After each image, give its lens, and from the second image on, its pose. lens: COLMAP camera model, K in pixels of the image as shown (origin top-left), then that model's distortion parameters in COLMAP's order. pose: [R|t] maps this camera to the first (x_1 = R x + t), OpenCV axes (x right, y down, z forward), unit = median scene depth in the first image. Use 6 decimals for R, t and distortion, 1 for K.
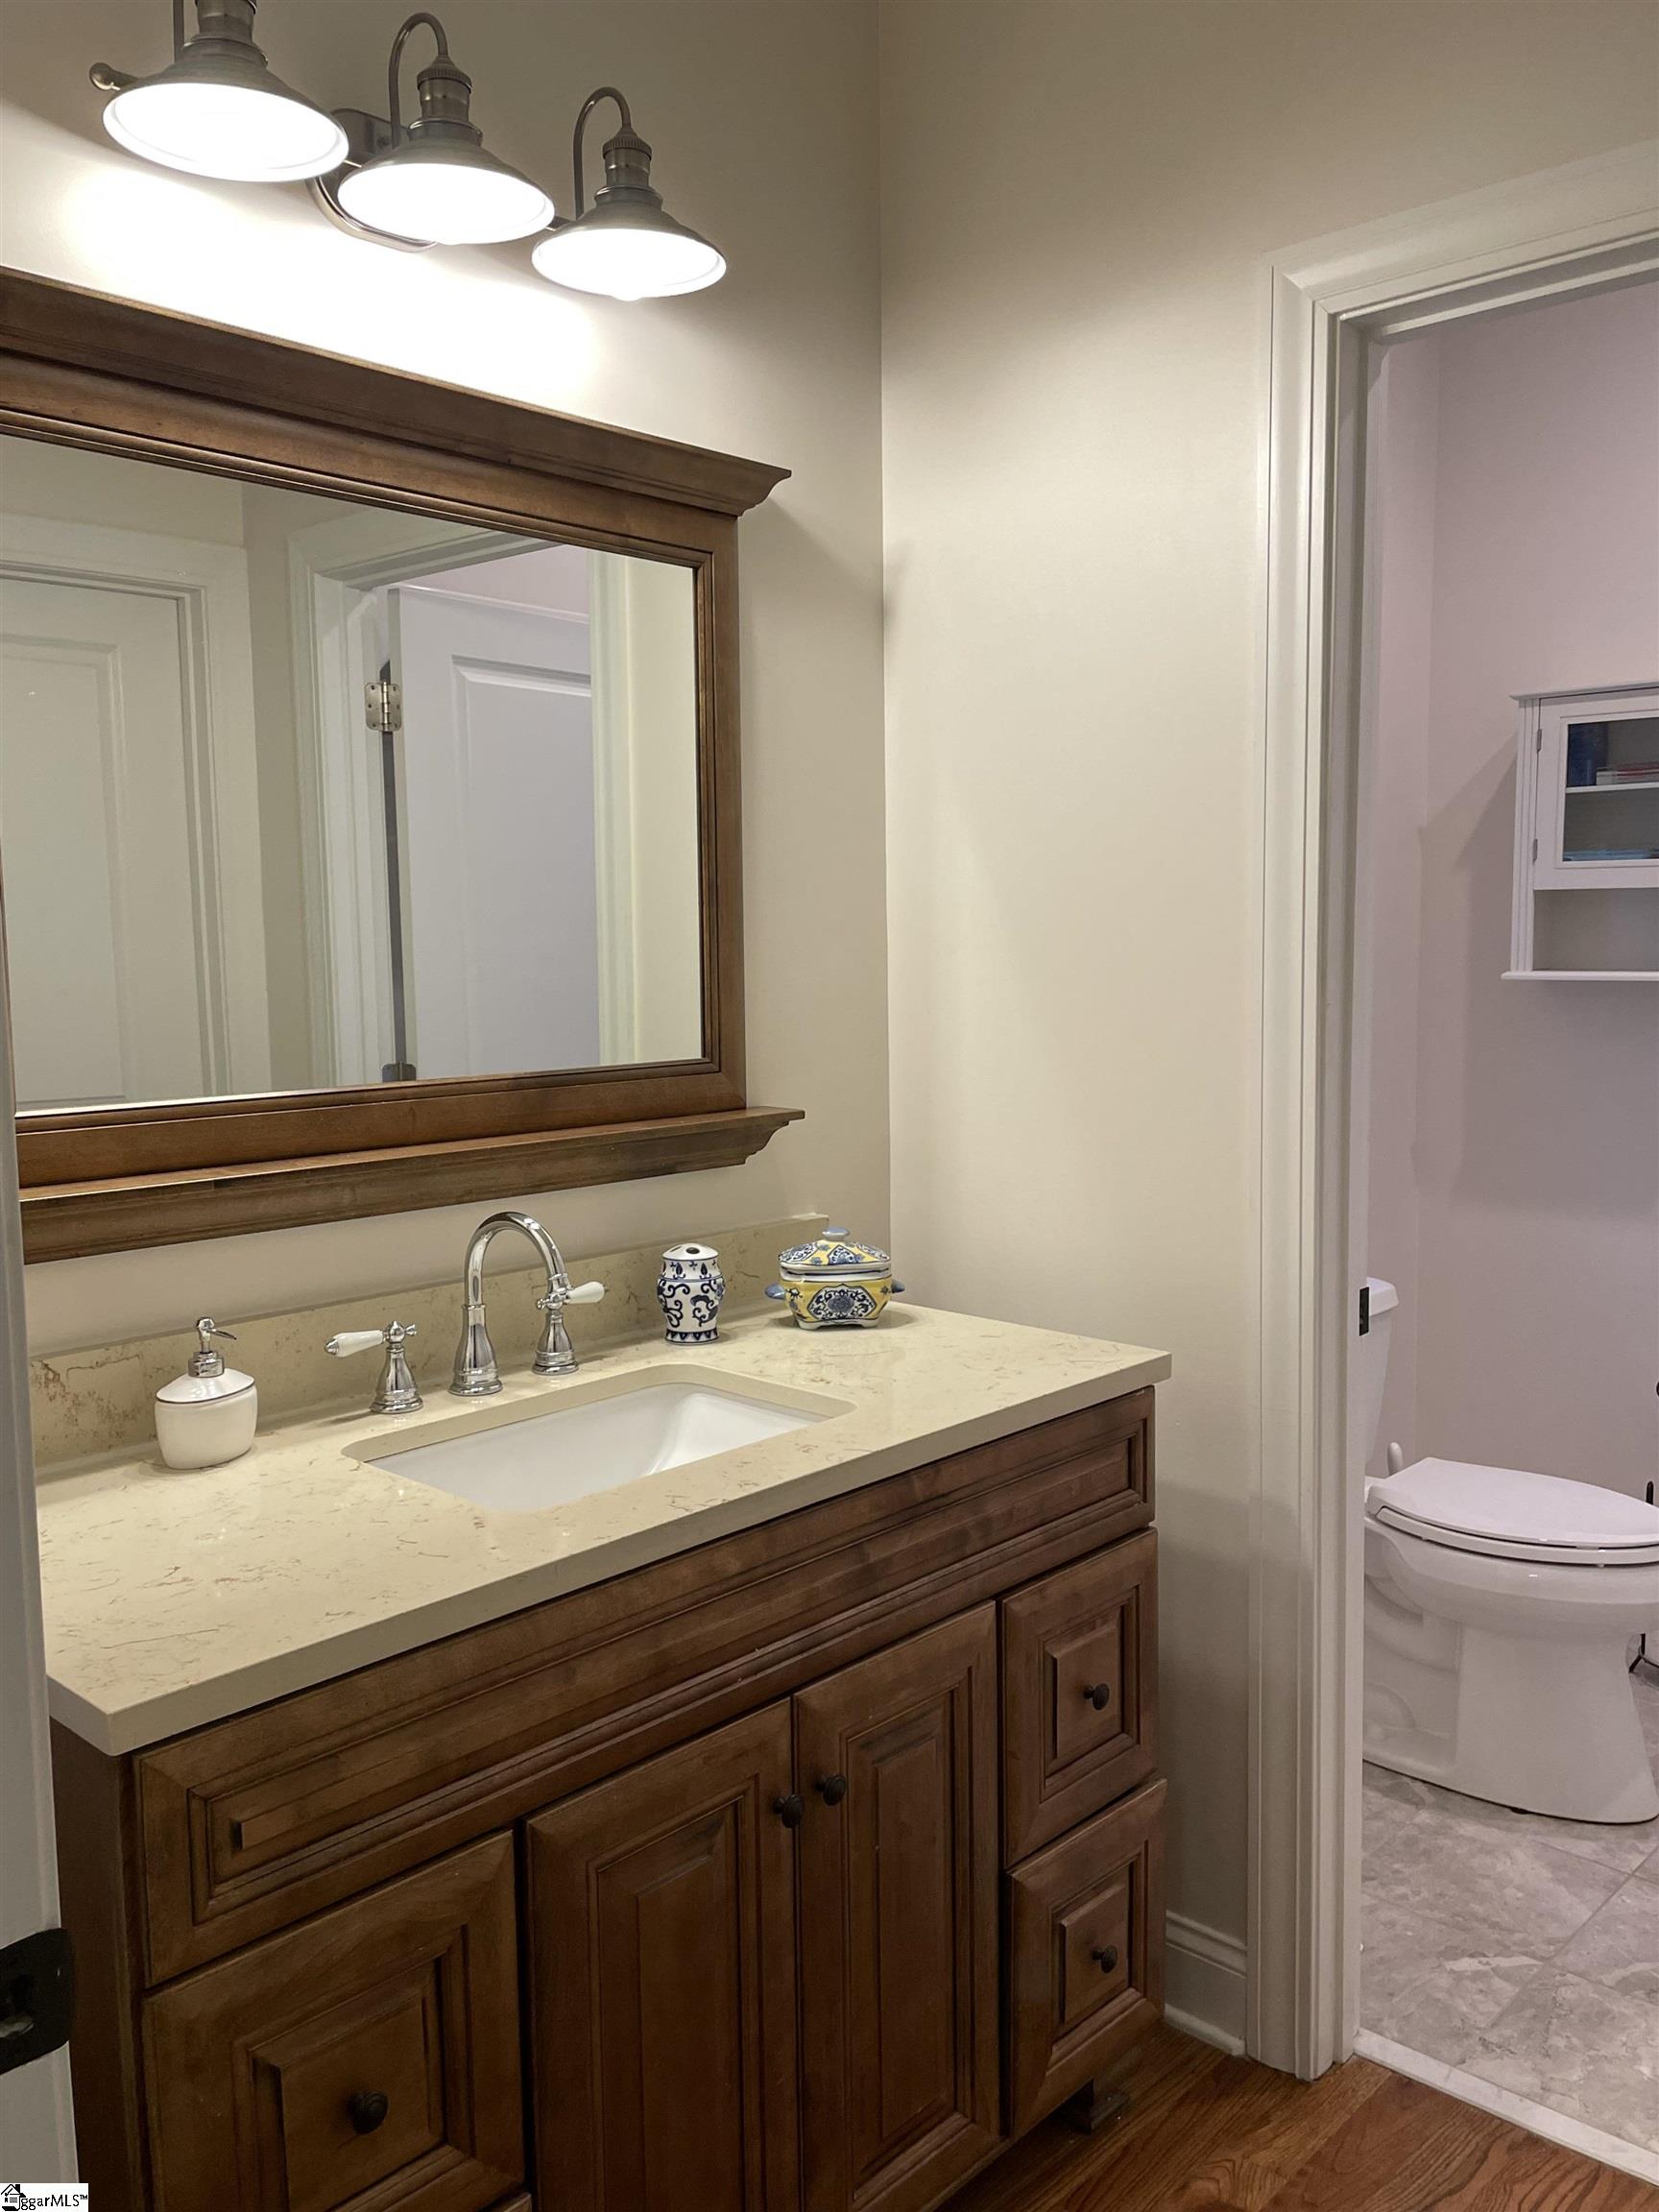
lens RADIAL K [[1781.2, 0, 829.4], [0, 1781.2, 1112.3], [0, 0, 1]] dist [0.049797, -0.008659]
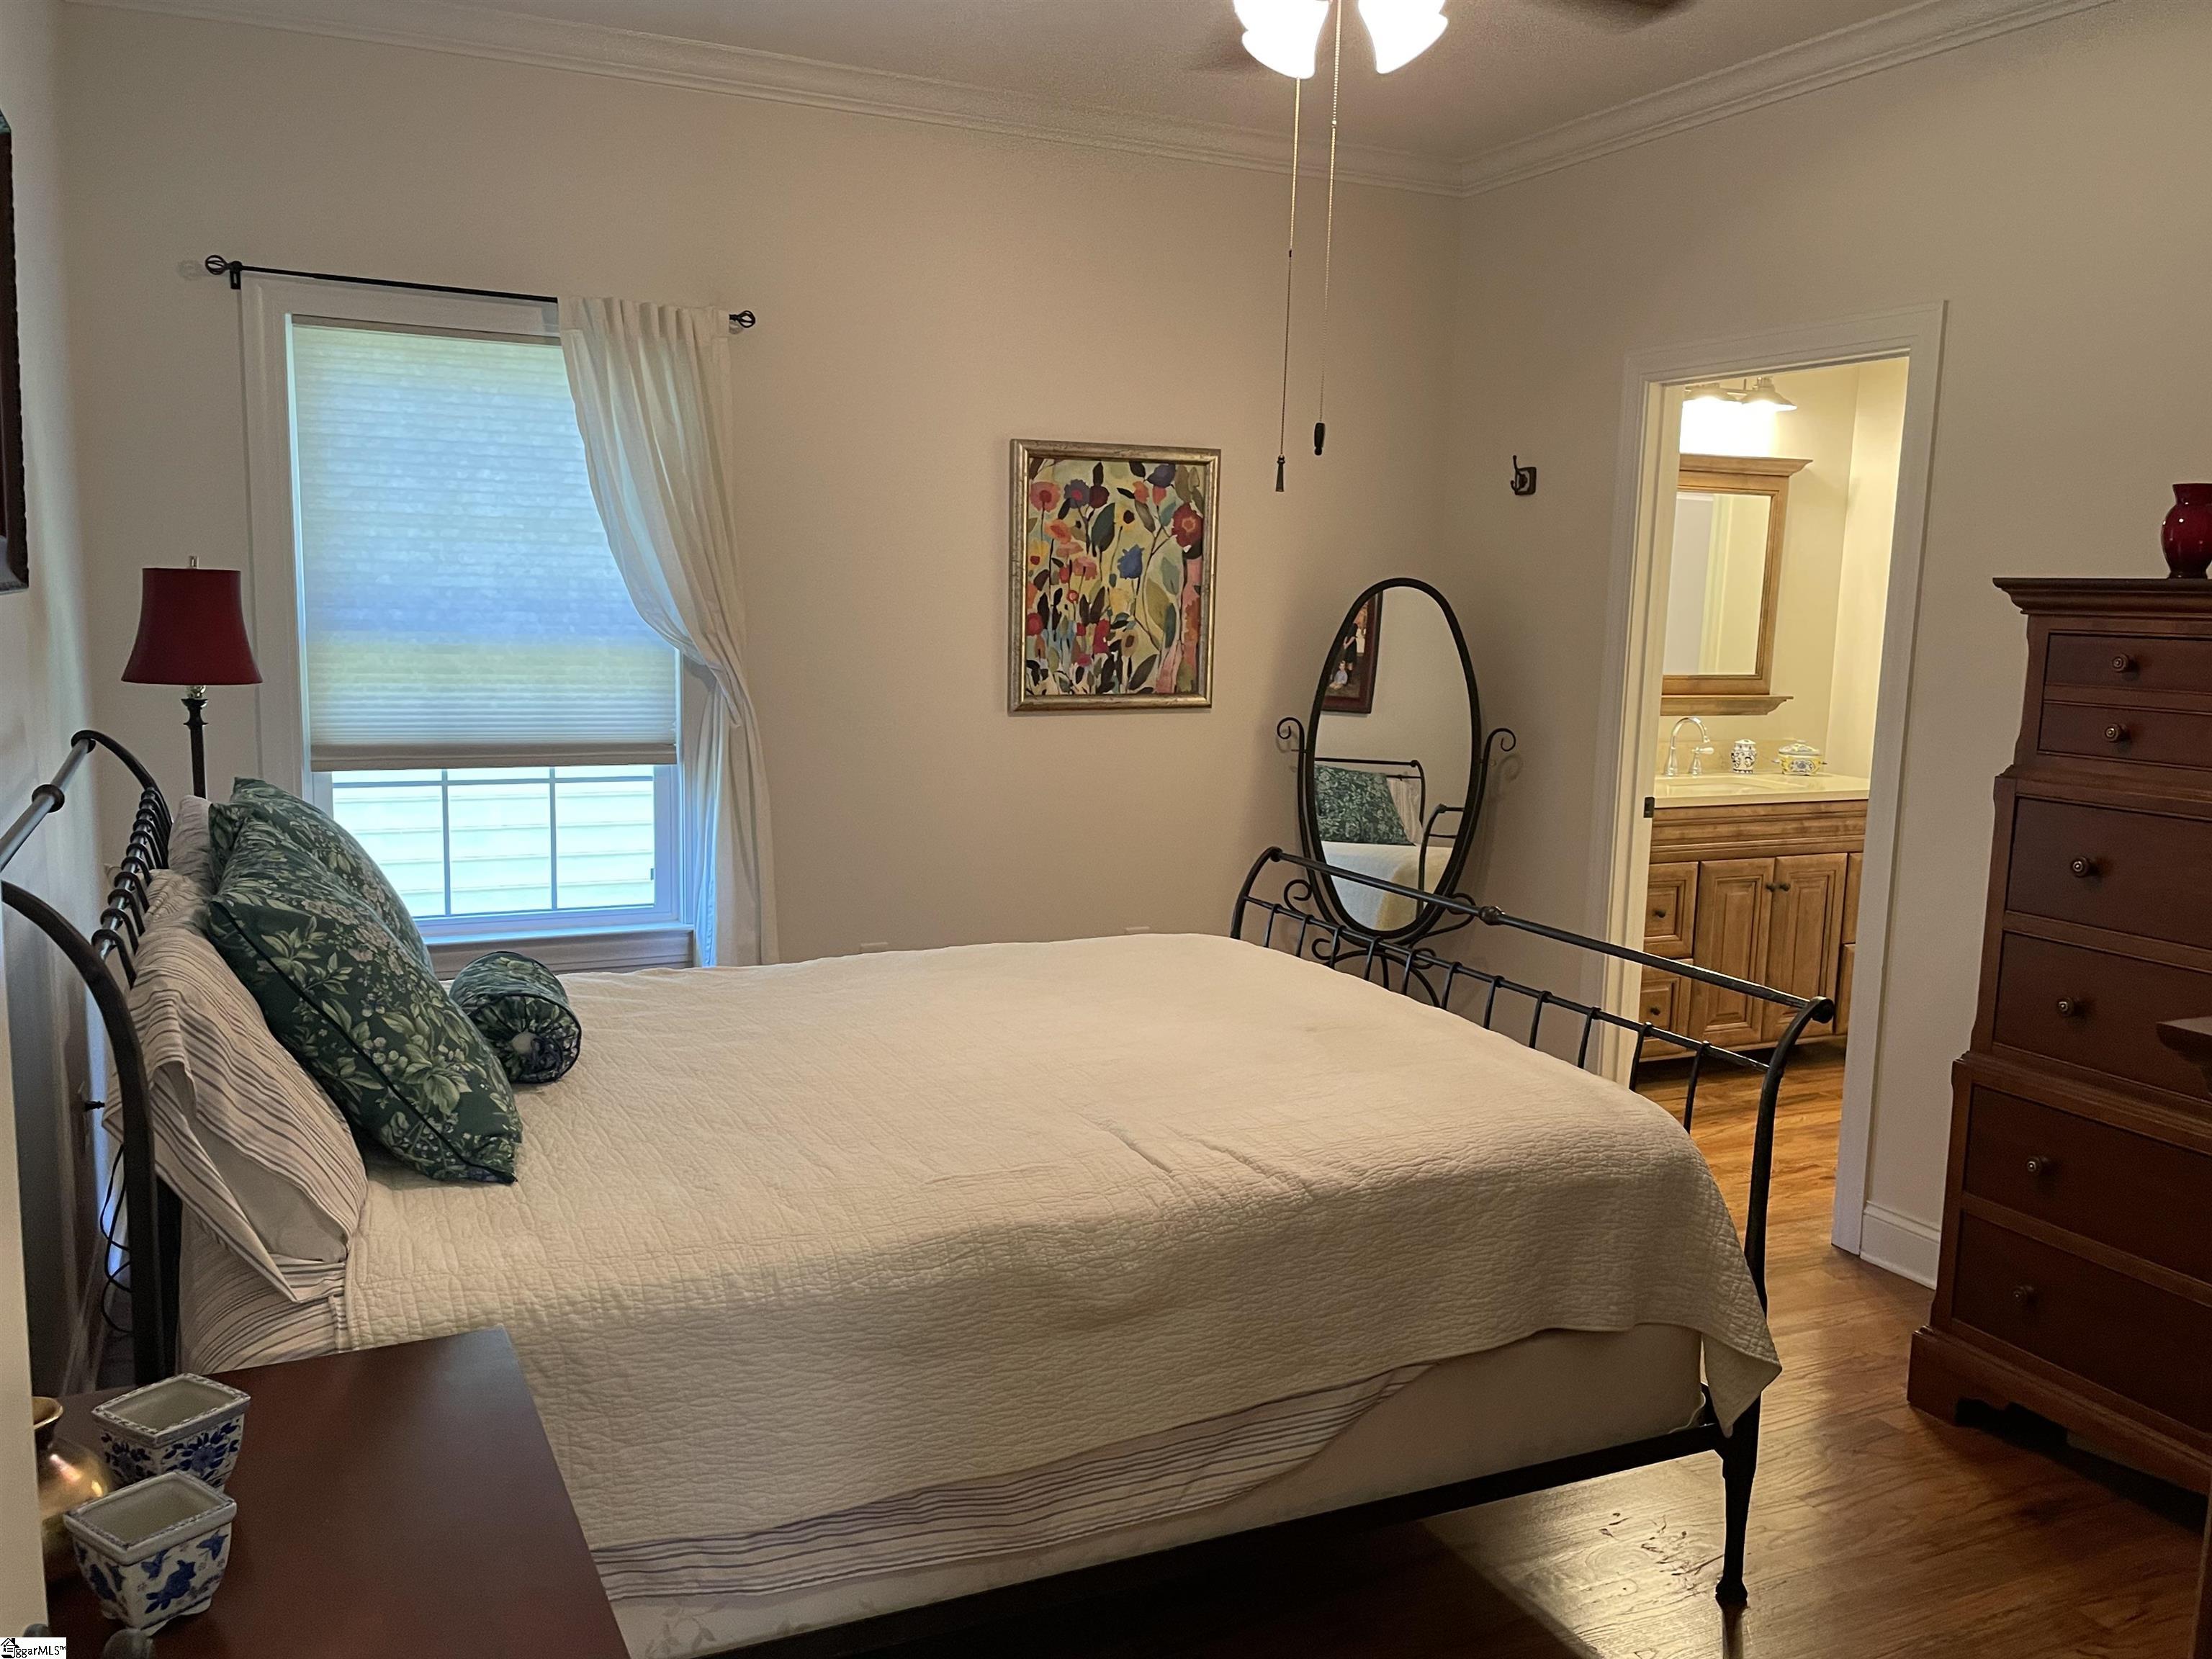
lens RADIAL K [[1781.2, 0, 1096.2], [0, 1781.2, 831.3], [0, 0, 1]] dist [0.049797, -0.008659]
pose [[0.927918, 0.088864, -0.362037, 0.009728], [-0.075600, 0.995850, 0.050669, 0.181934], [0.365037, -0.019647, 0.930786, -2.394036]]
